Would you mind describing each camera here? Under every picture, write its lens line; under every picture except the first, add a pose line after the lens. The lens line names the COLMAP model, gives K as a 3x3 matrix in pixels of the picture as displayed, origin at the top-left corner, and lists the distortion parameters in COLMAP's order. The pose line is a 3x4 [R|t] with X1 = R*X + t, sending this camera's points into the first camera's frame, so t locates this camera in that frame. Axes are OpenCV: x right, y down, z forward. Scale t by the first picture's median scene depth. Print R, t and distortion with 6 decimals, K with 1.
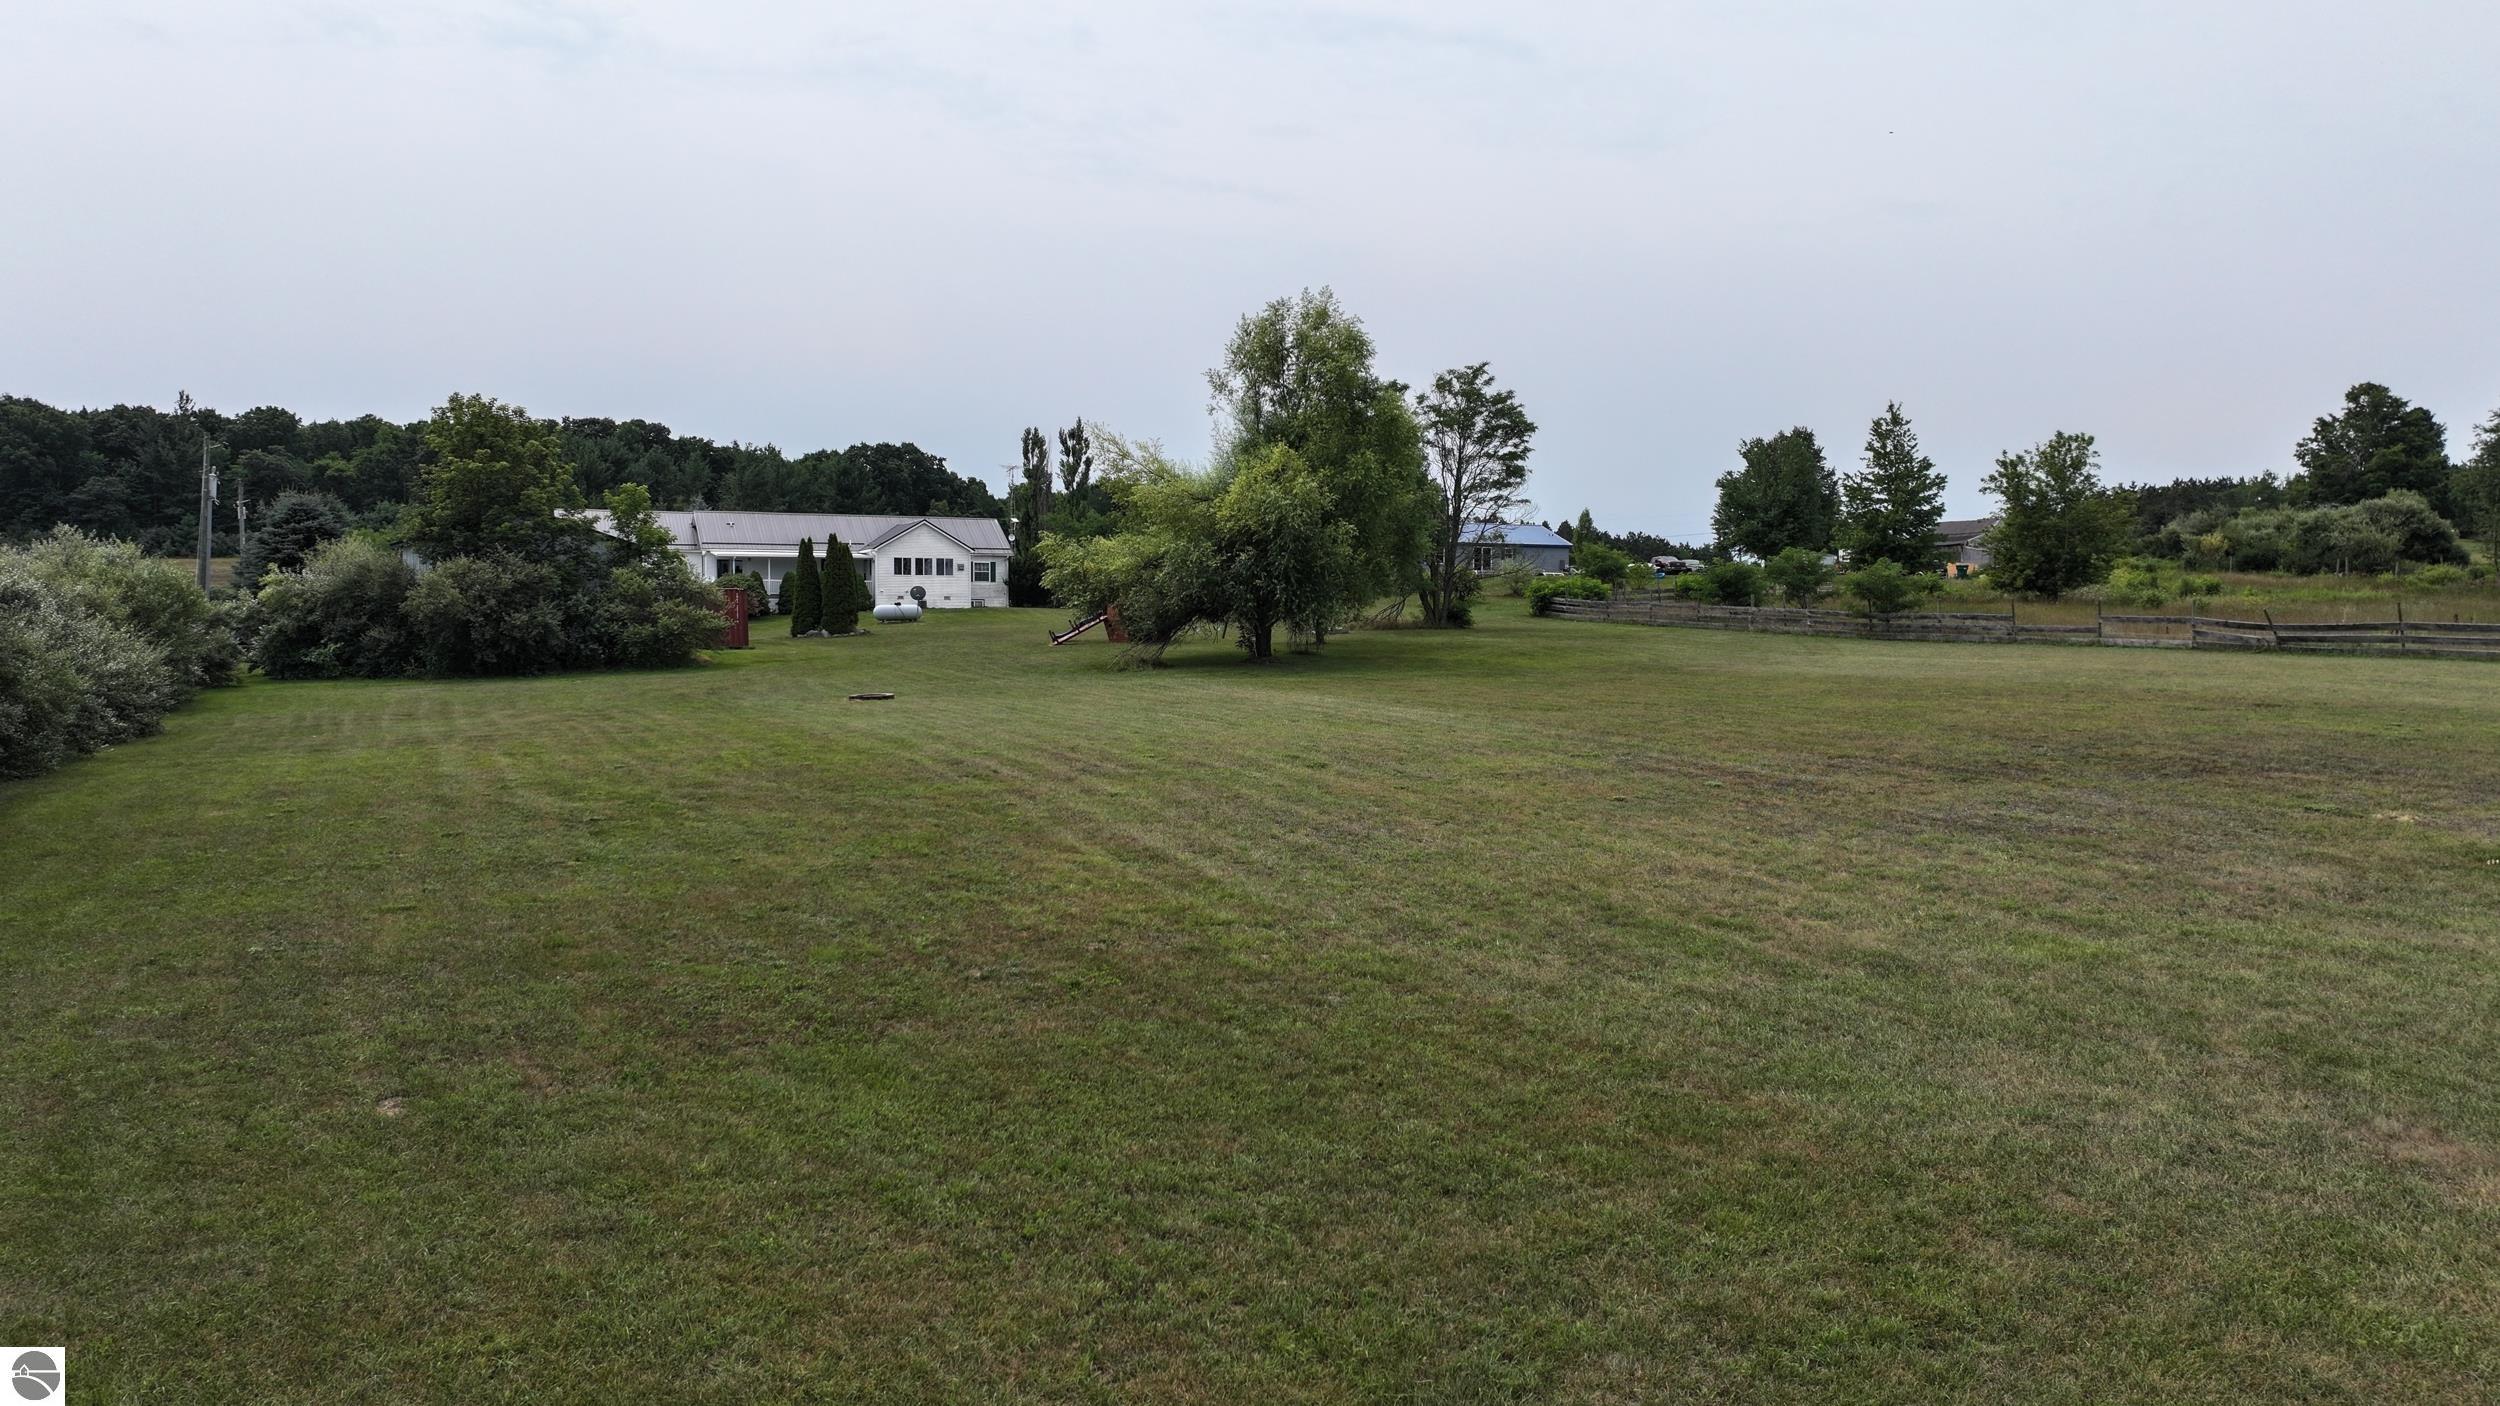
lens RADIAL K [[1754.4, 0, 1251.7], [0, 1754.4, 703.7], [0, 0, 1]] dist [-0.000996, 0.017191]
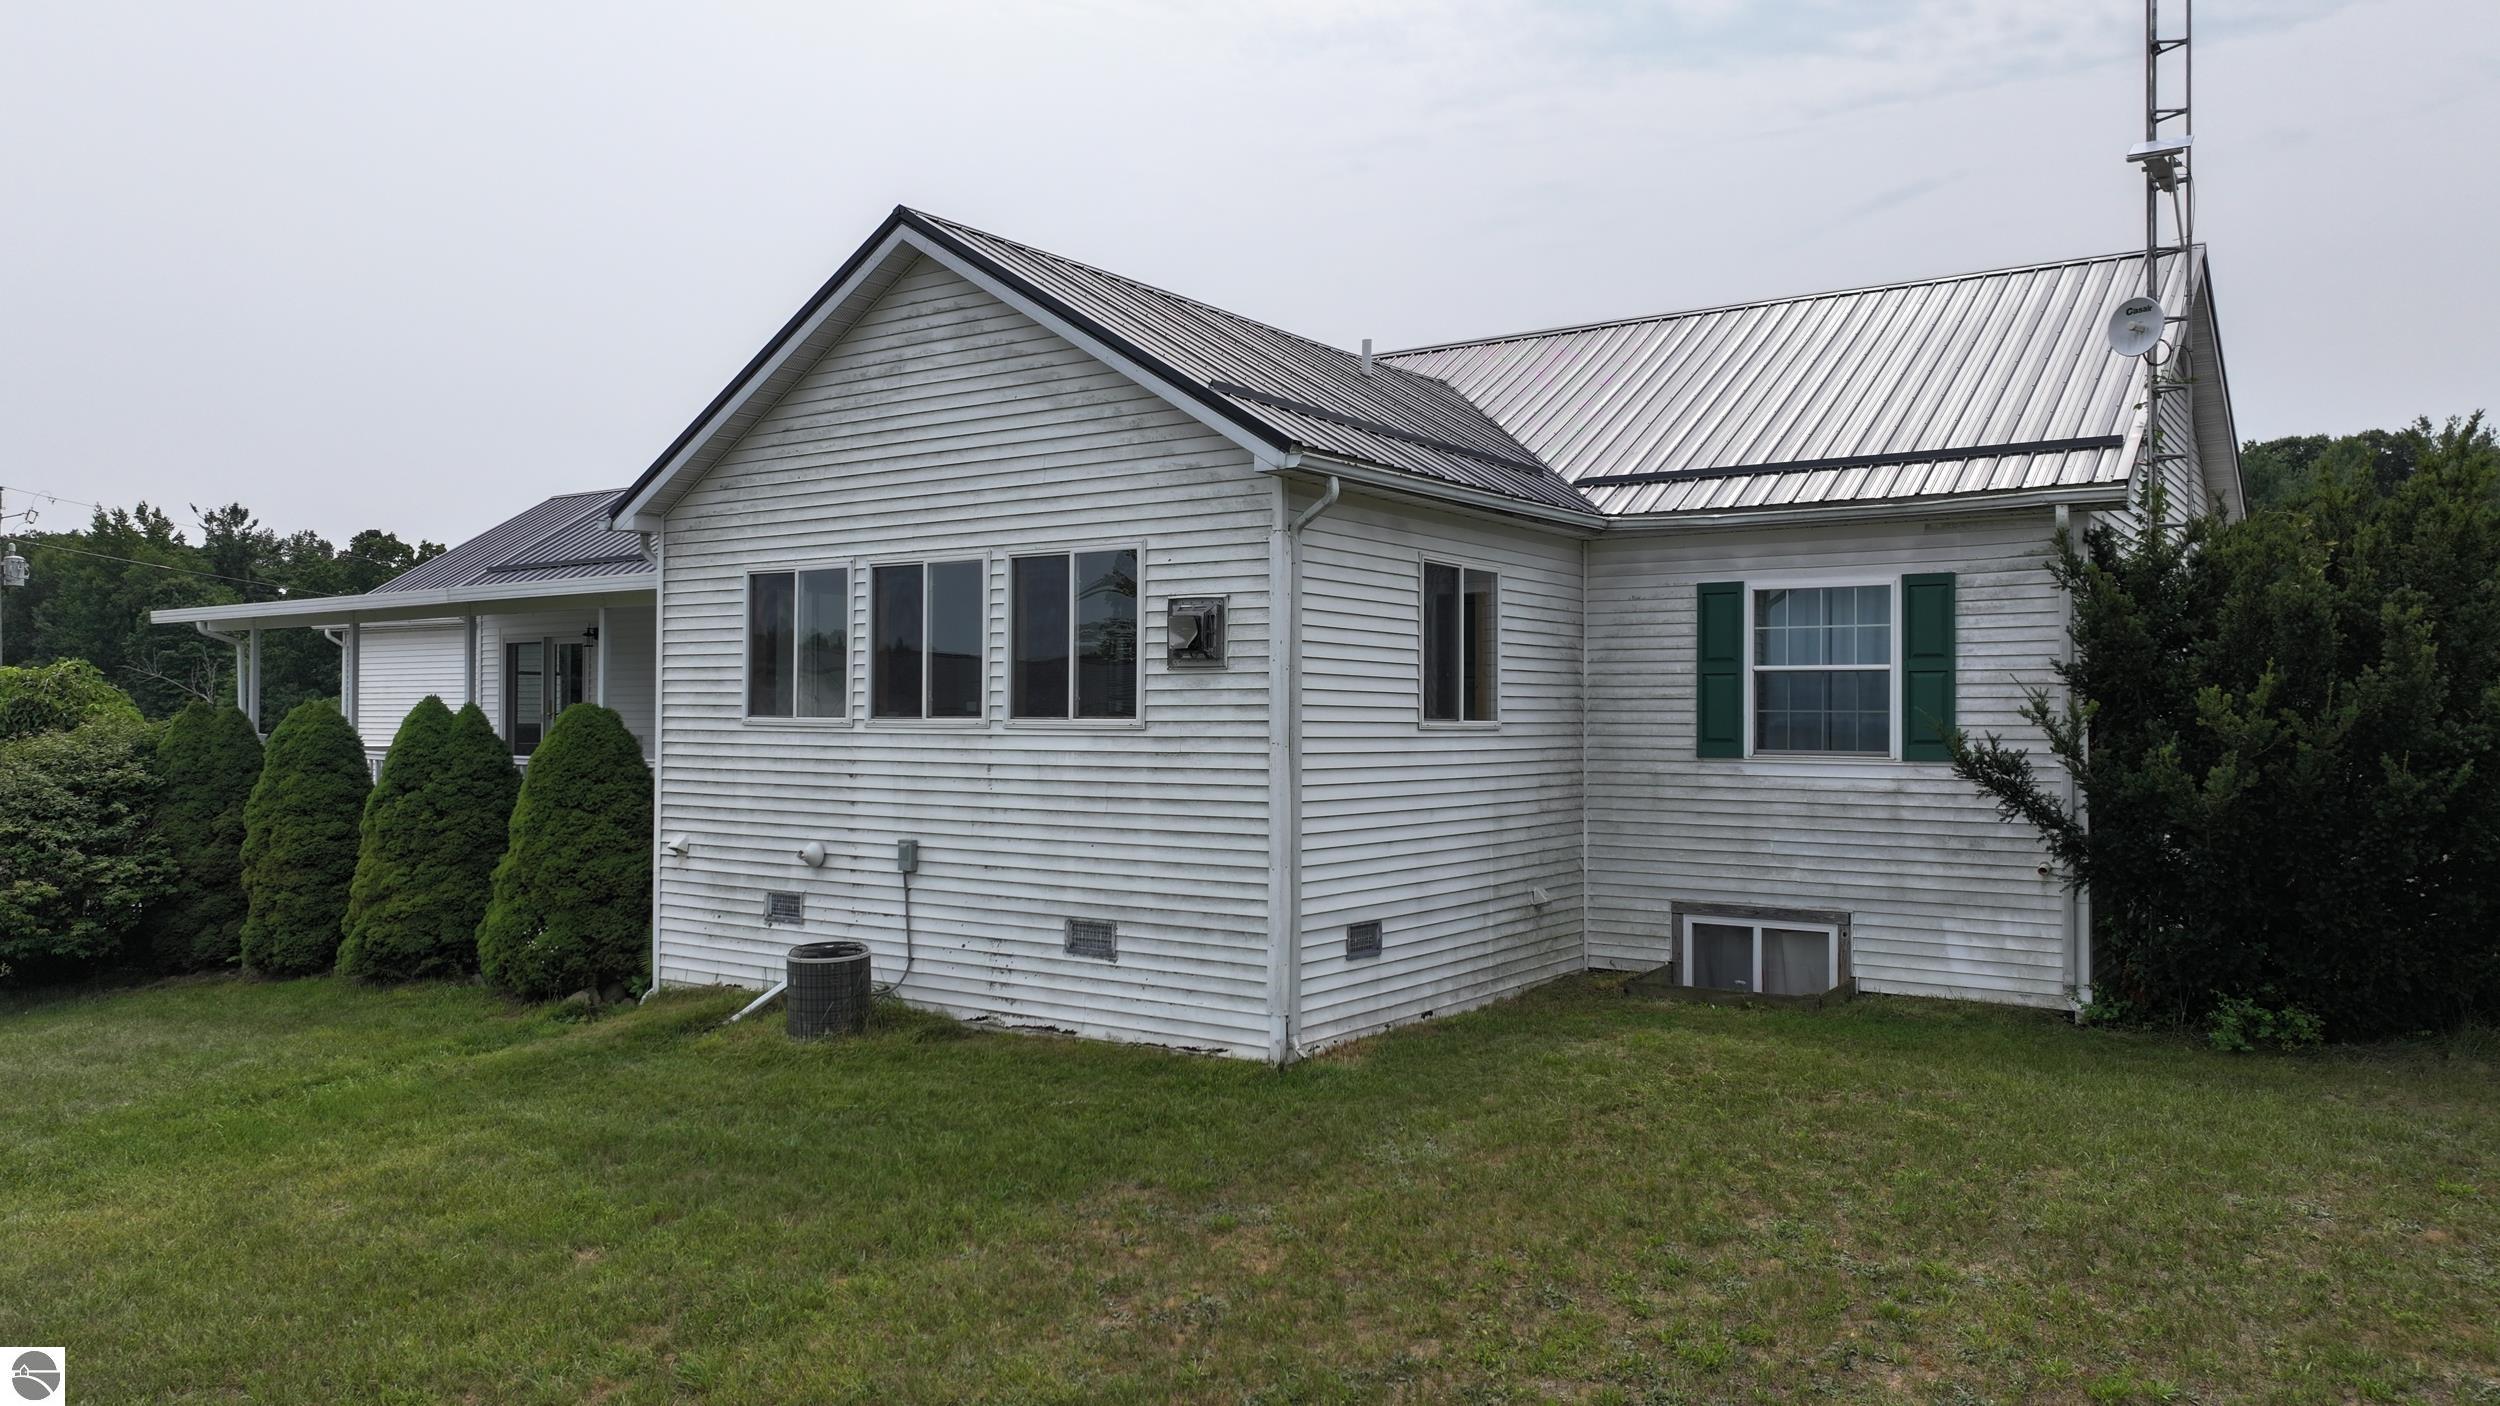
lens RADIAL K [[1754.4, 0, 1251.9], [0, 1754.4, 721.1], [0, 0, 1]] dist [-0.000996, 0.017191]
pose [[0.522951, -0.000714, -0.852362, -0.082510], [-0.044048, 0.998641, -0.027861, -0.070793], [0.851224, 0.052115, 0.522209, 0.956633]]
